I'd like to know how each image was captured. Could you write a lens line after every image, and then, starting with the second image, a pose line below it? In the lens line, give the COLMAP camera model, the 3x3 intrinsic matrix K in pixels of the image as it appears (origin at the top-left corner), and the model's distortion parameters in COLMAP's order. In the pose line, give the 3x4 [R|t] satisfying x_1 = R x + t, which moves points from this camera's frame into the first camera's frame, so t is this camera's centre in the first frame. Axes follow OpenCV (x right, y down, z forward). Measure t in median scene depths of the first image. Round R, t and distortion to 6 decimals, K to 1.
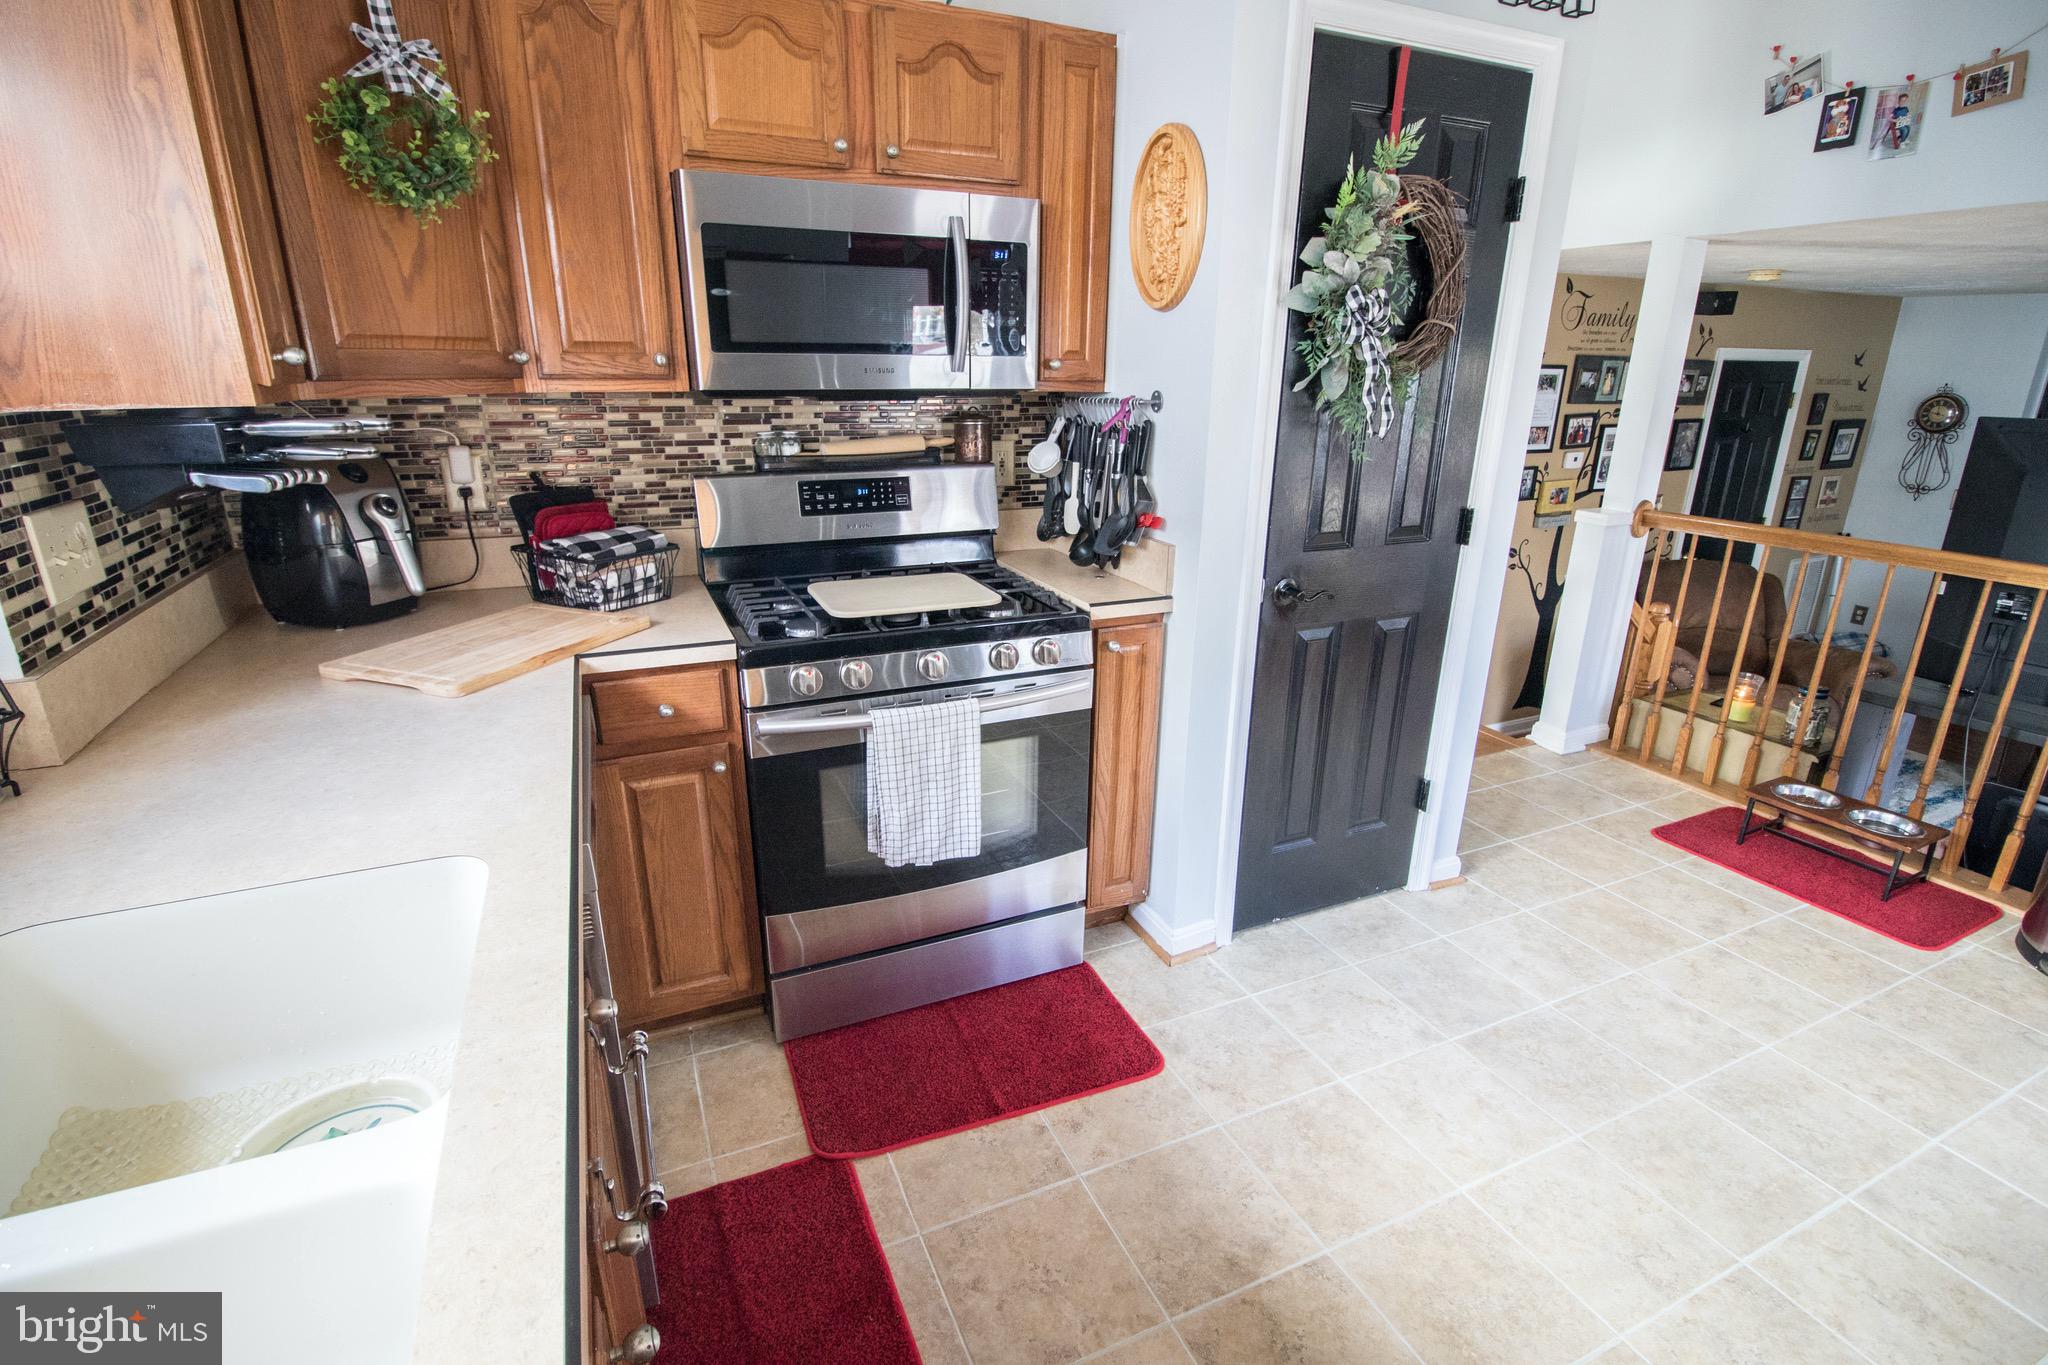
lens RADIAL K [[944.3, 0, 1020.4], [0, 944.3, 674.3], [0, 0, 1]] dist [0.002440, -0.013089]
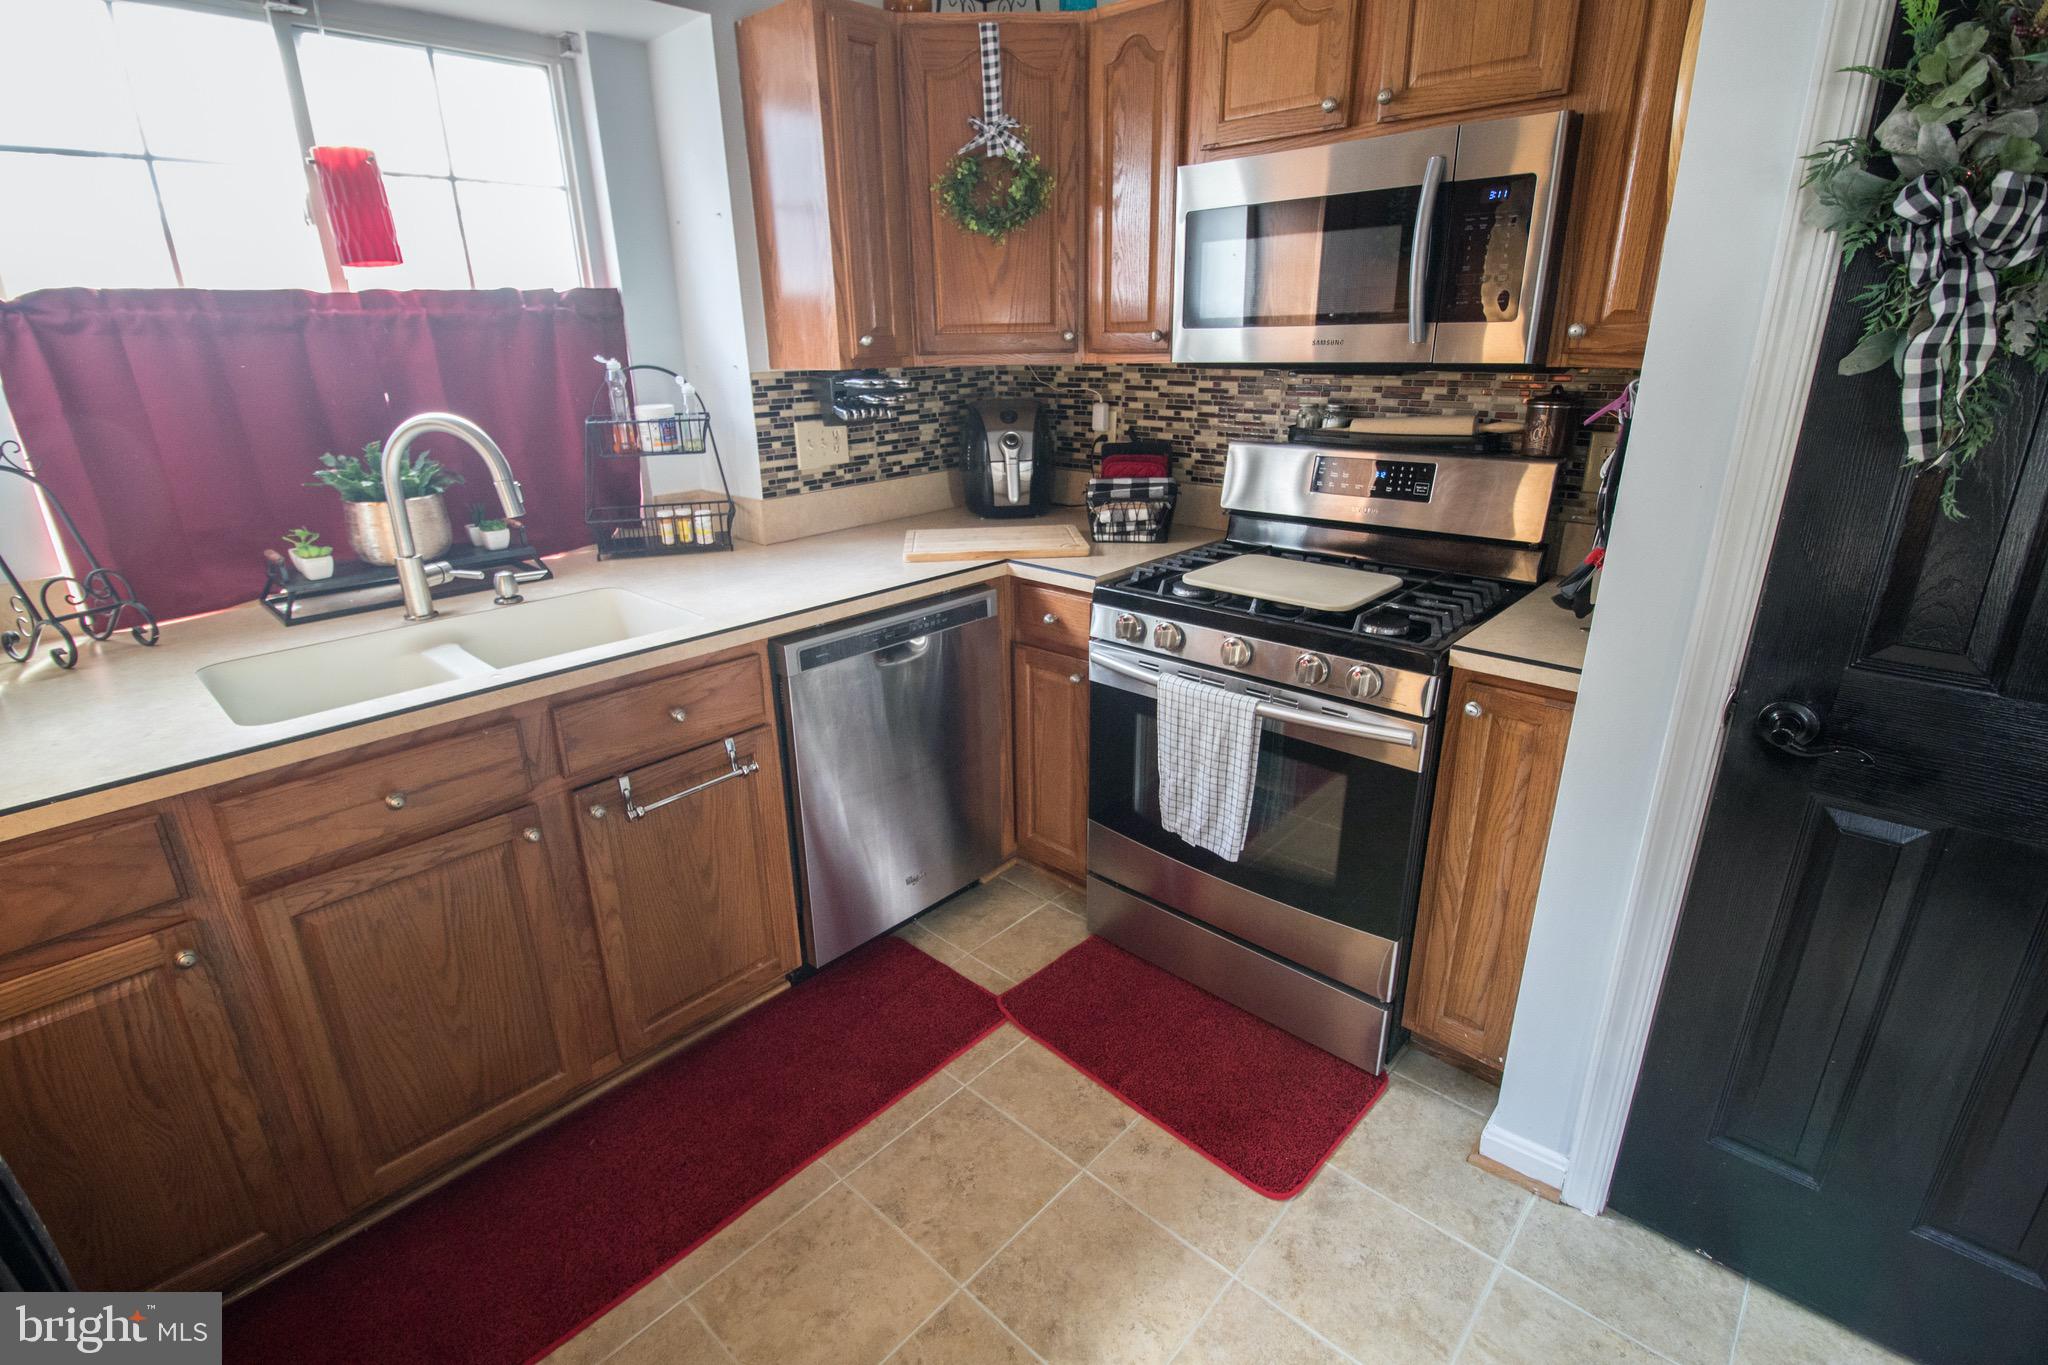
lens RADIAL K [[951.4, 0, 1017.5], [0, 951.4, 671.4], [0, 0, 1]] dist [0.003574, -0.013728]
pose [[0.393821, 0.291049, -0.871892, 0.662863], [-0.266030, 0.944041, 0.194972, -0.119104], [0.879848, 0.155165, 0.449212, 0.365584]]
